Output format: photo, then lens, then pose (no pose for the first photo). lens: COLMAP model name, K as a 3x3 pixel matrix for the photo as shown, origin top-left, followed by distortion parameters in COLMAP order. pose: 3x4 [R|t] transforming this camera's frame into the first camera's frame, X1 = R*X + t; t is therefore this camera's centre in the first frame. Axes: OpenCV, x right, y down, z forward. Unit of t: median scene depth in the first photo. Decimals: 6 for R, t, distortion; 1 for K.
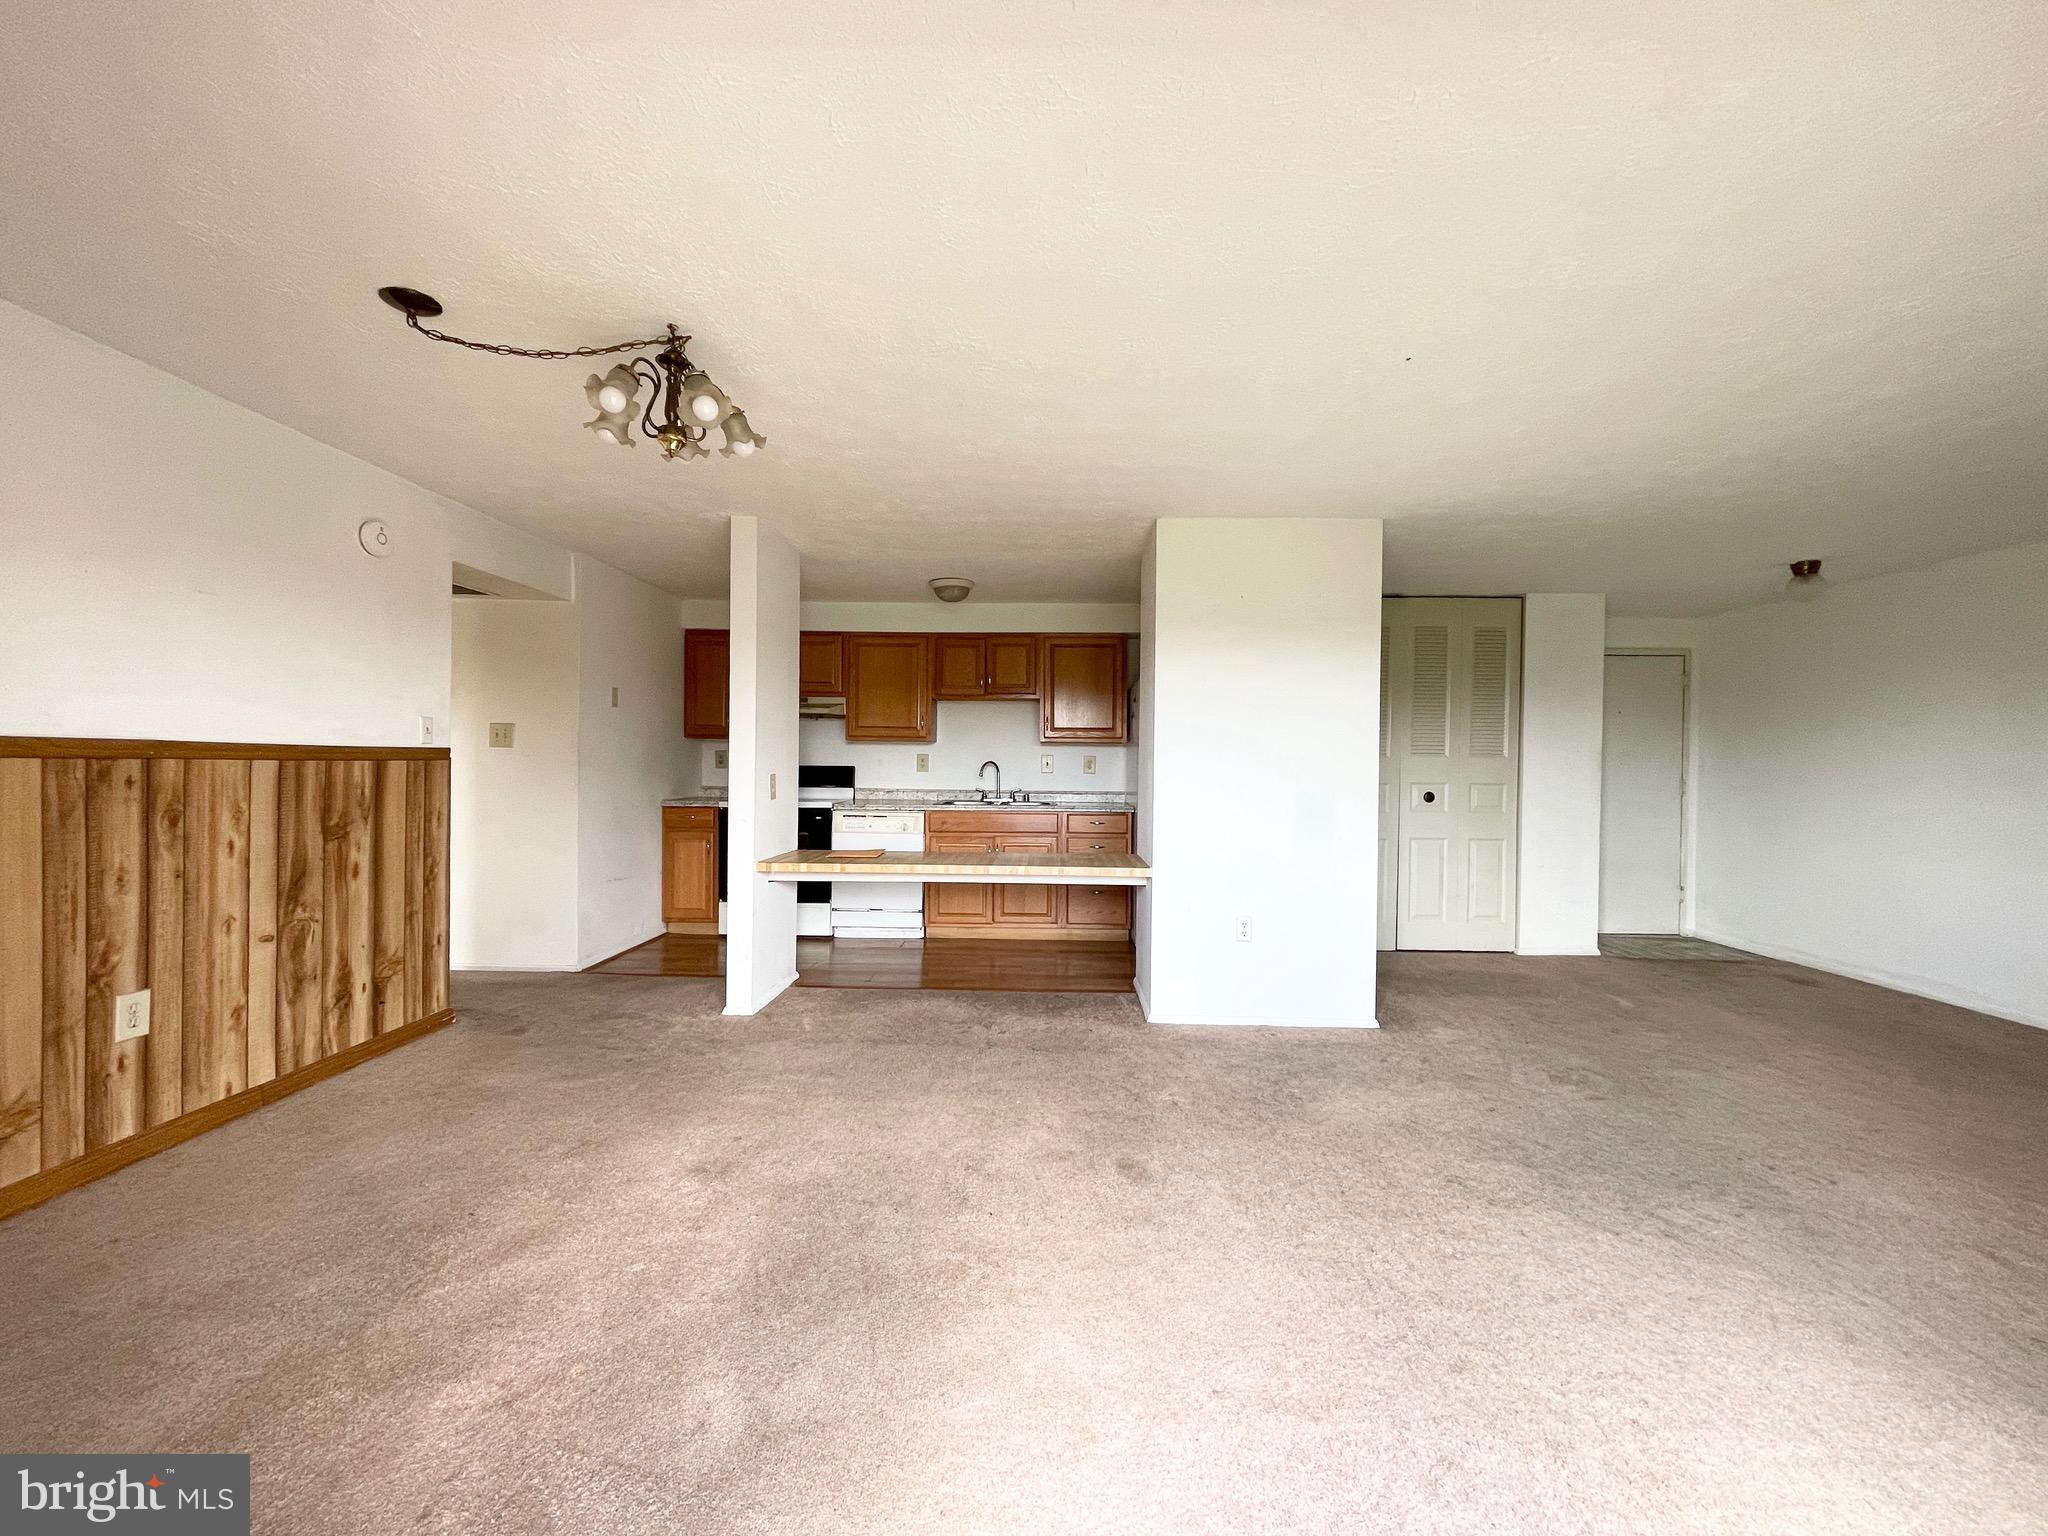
lens RADIAL K [[826.5, 0, 1021.1], [0, 826.5, 770.3], [0, 0, 1]] dist [-0.001340, 0.004203]
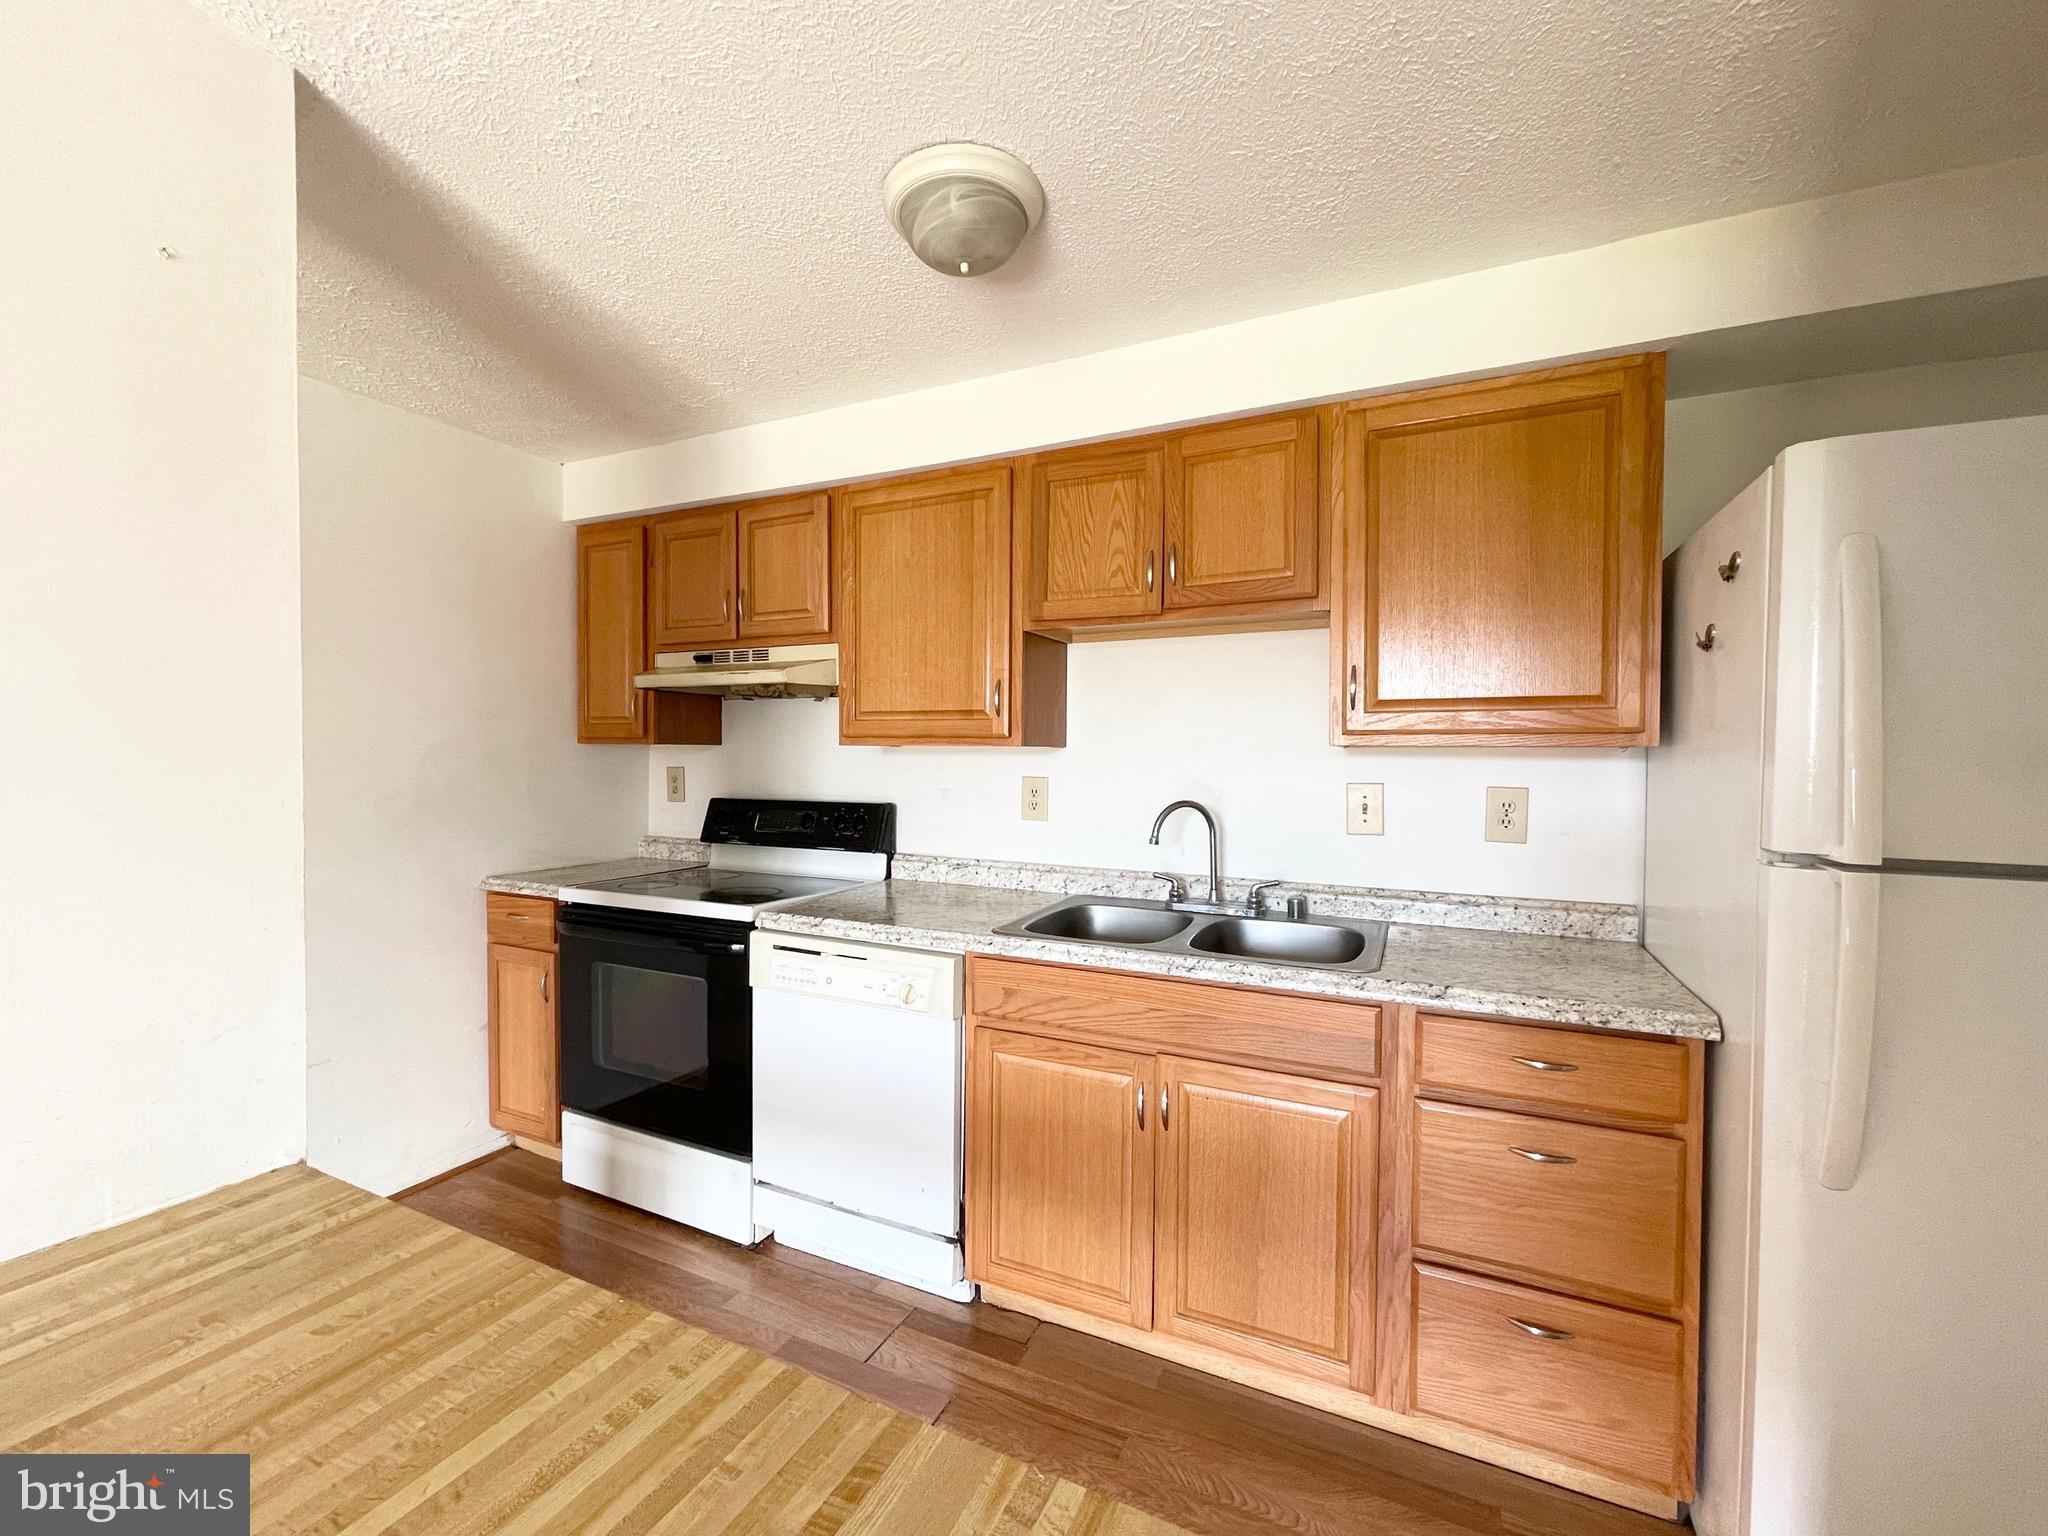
lens RADIAL K [[854.1, 0, 1024.0], [0, 854.1, 768.0], [0, 0, 1]] dist [-0.001179, 0.000283]
pose [[0.911243, 0.001345, -0.411868, 0.103223], [0.000438, 0.999991, 0.004236, -0.054692], [0.411870, -0.004041, 0.911234, 1.311498]]
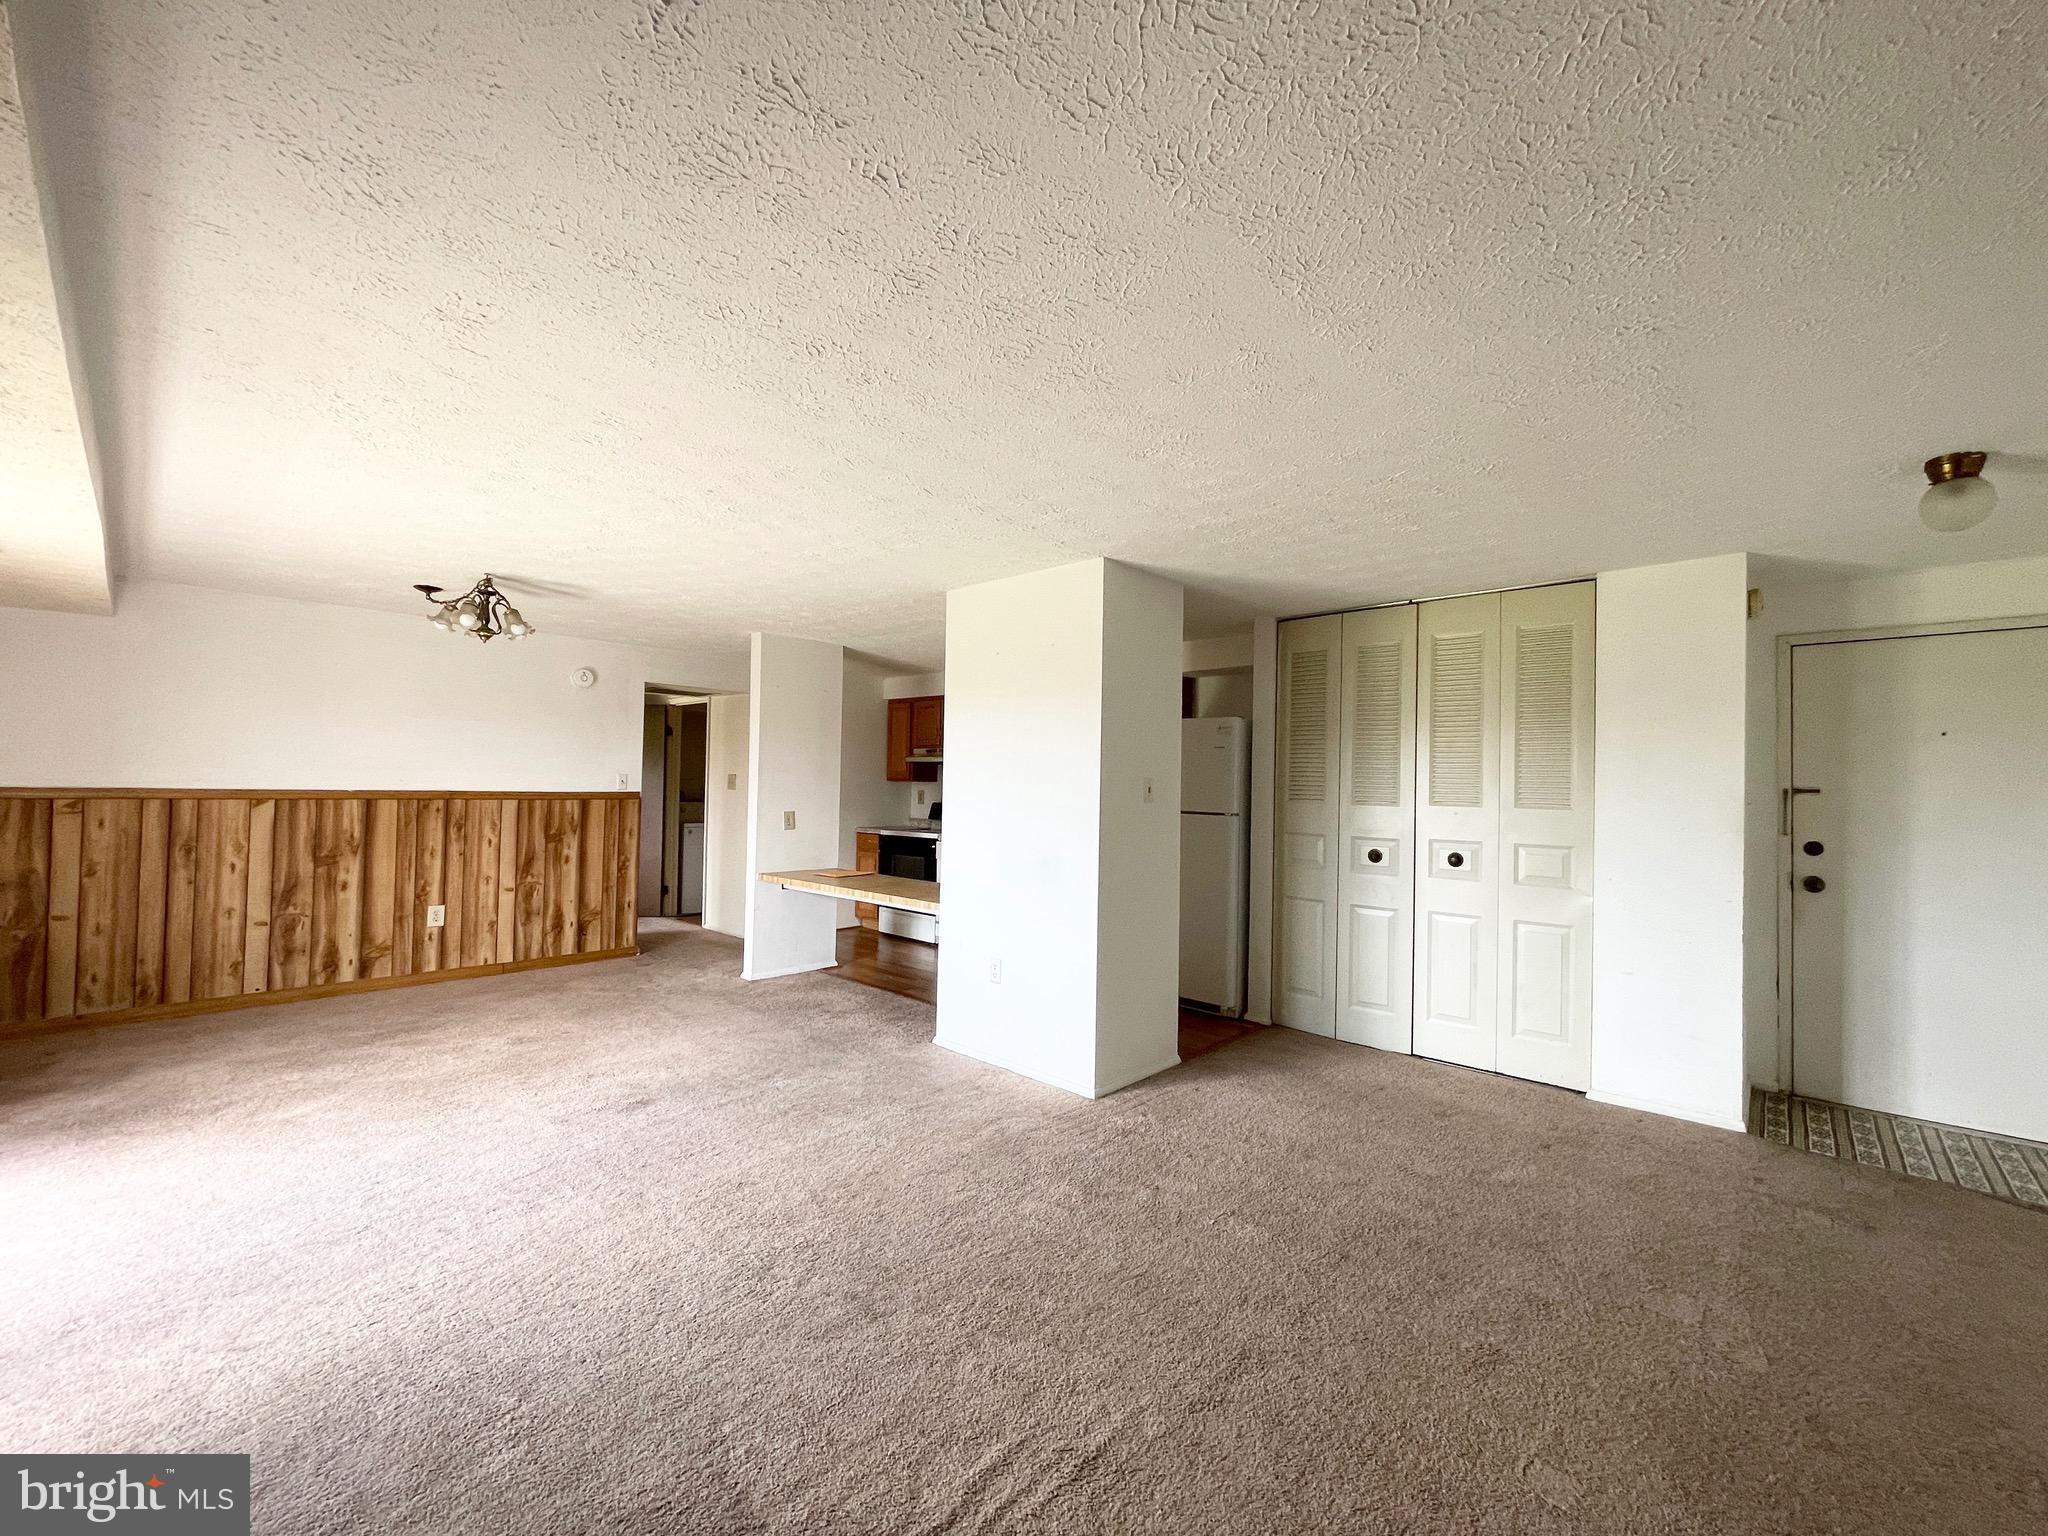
lens RADIAL K [[828.2, 0, 1025.2], [0, 828.2, 764.3], [0, 0, 1]] dist [-0.002823, 0.000008]
pose [[0.751013, -0.015843, -0.660097, 1.299737], [-0.013859, 0.999114, -0.039748, -0.034652], [0.660142, 0.039000, 0.750128, 0.307865]]
